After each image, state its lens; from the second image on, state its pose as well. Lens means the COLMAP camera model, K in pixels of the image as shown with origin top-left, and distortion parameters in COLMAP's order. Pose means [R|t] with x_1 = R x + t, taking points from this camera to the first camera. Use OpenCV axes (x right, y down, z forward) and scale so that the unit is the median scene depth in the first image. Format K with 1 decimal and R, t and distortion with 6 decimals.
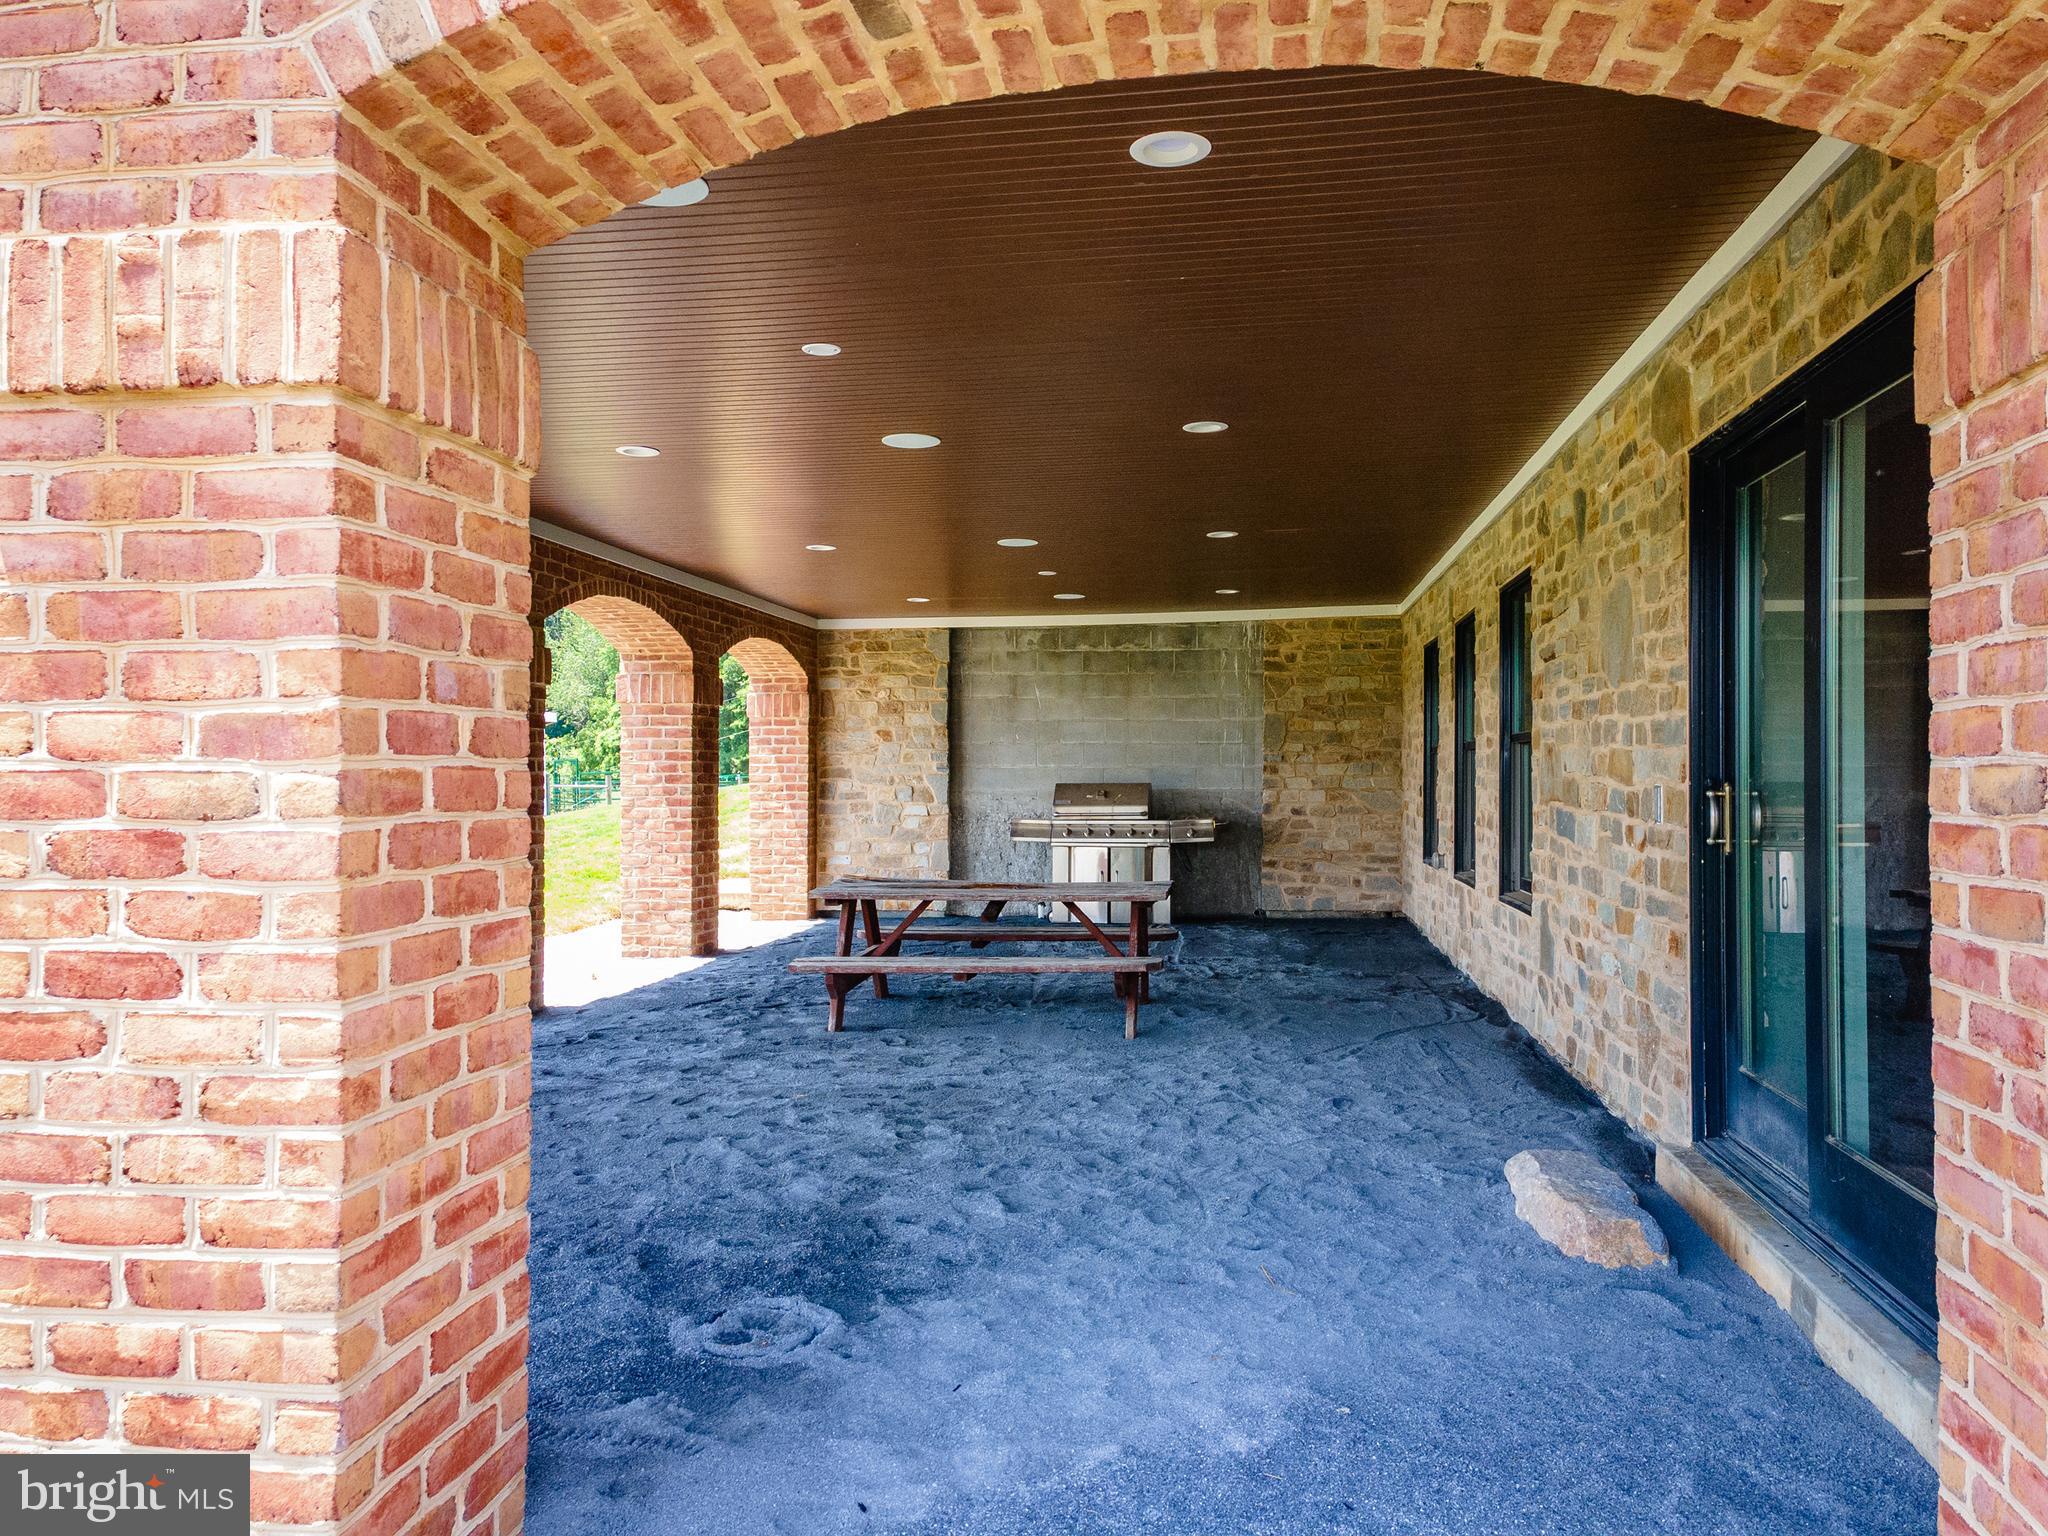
lens RADIAL K [[1481.0, 0, 1024.0], [0, 1481.0, 768.0], [0, 0, 1]] dist [0.146796, -0.119410]
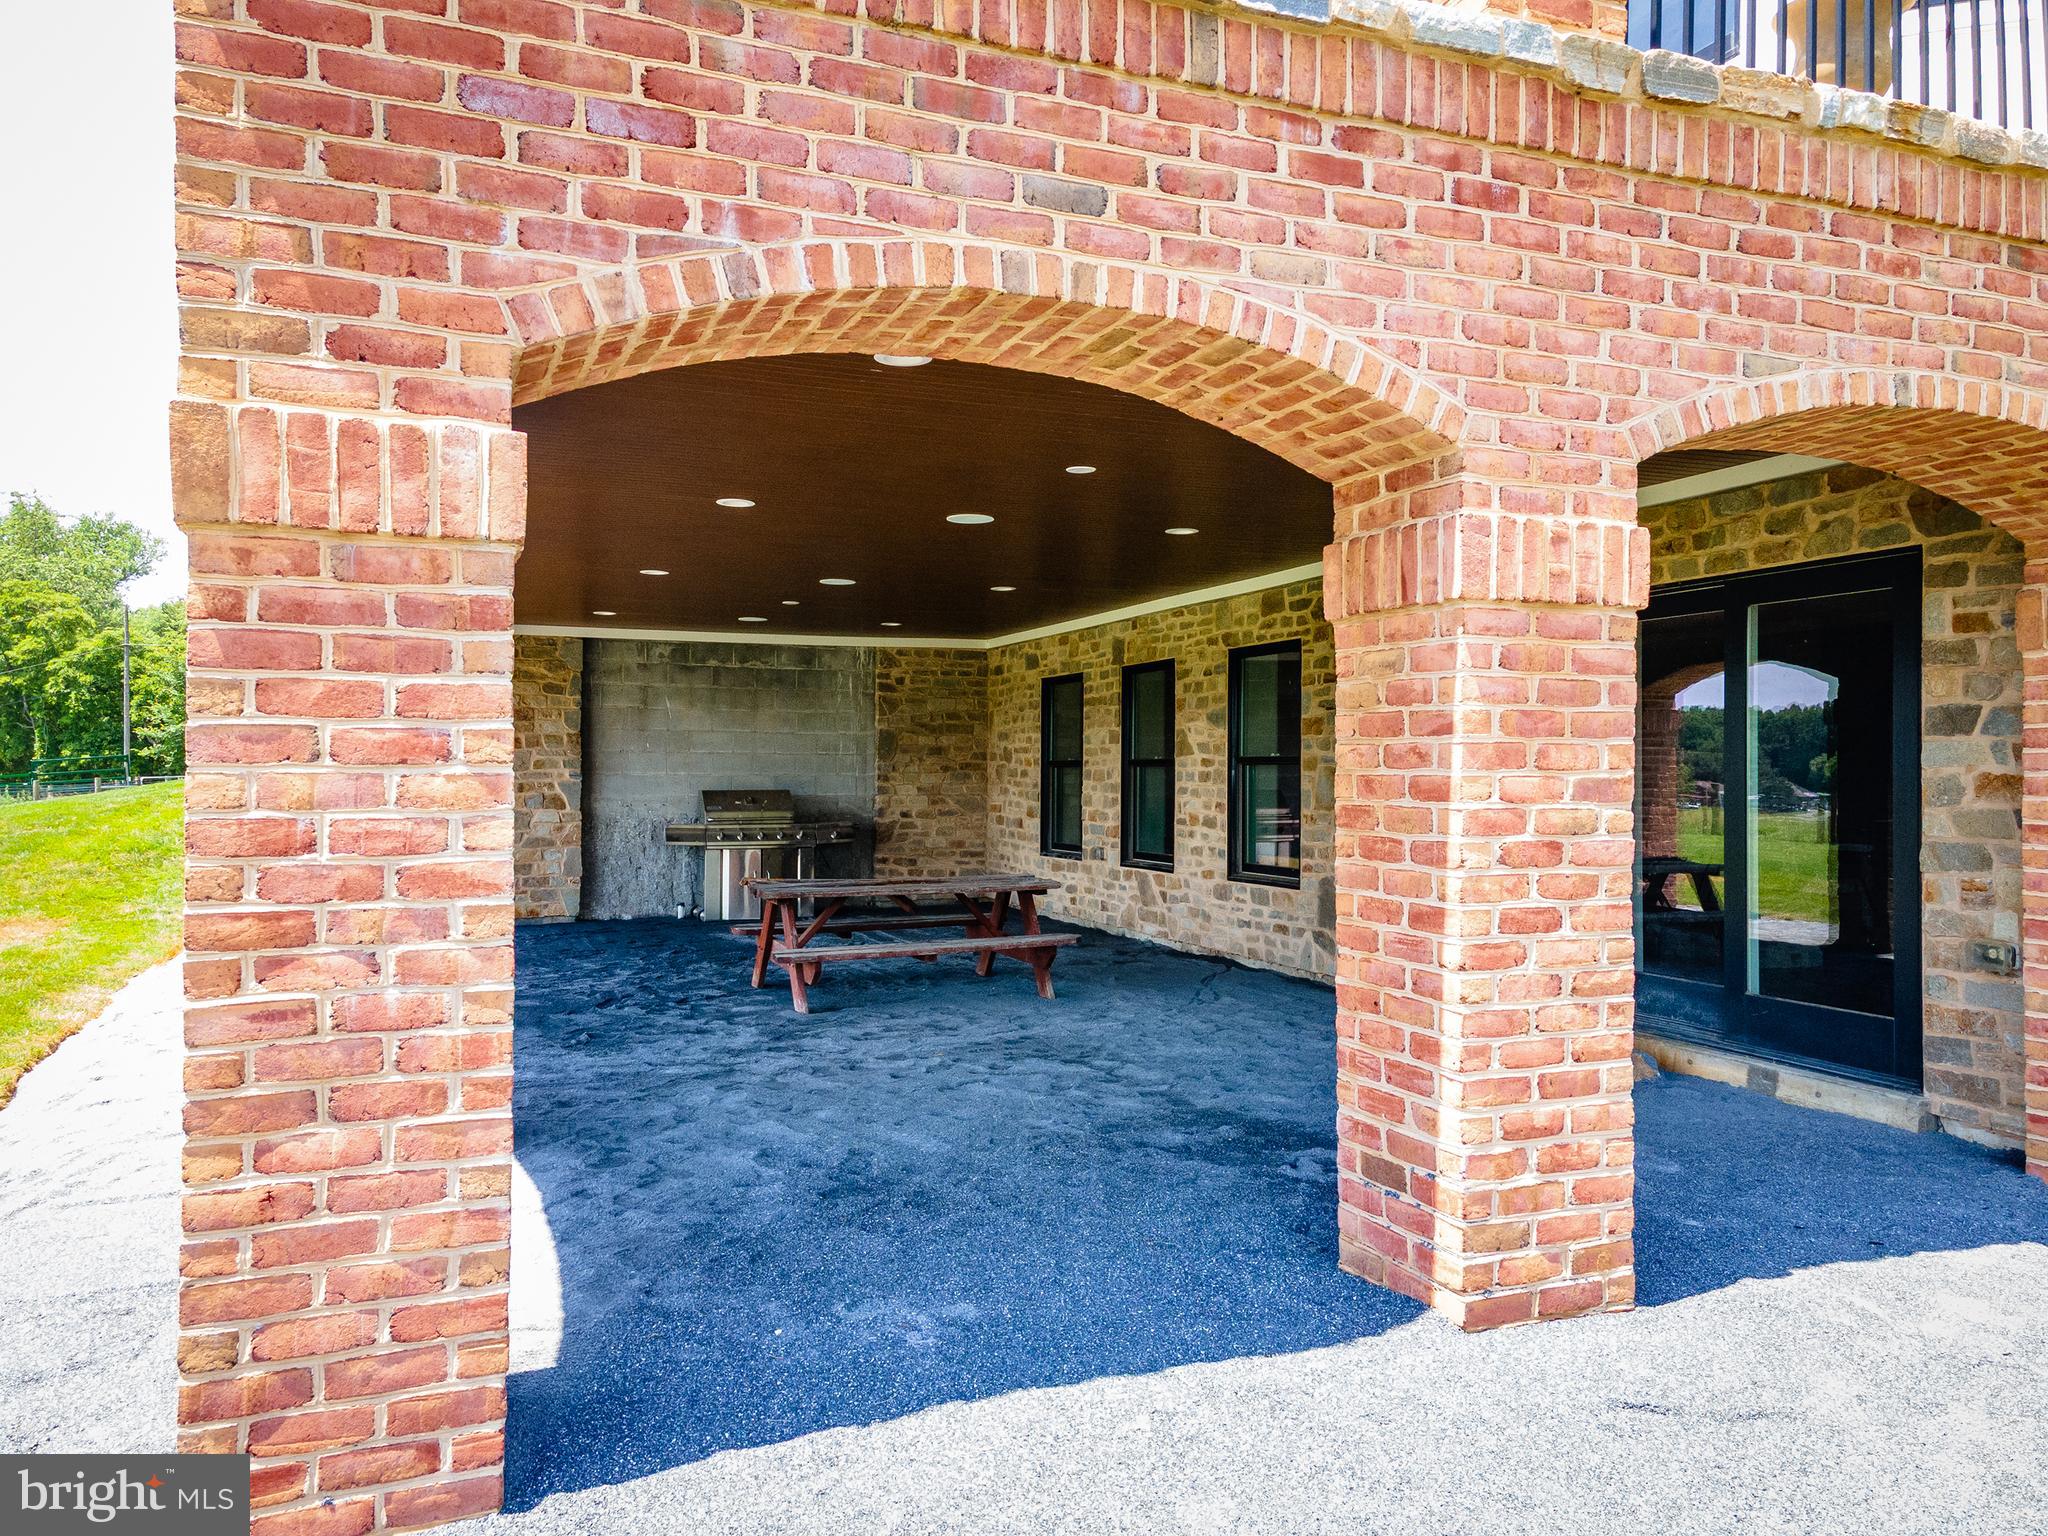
lens RADIAL K [[1504.5, 0, 1004.4], [0, 1504.5, 763.6], [0, 0, 1]] dist [0.020432, 0.064948]
pose [[0.854532, 0.007314, 0.519348, -2.056824], [-0.006790, 0.999973, -0.002909, -0.041955], [-0.519355, -0.001040, 0.854558, -0.208902]]
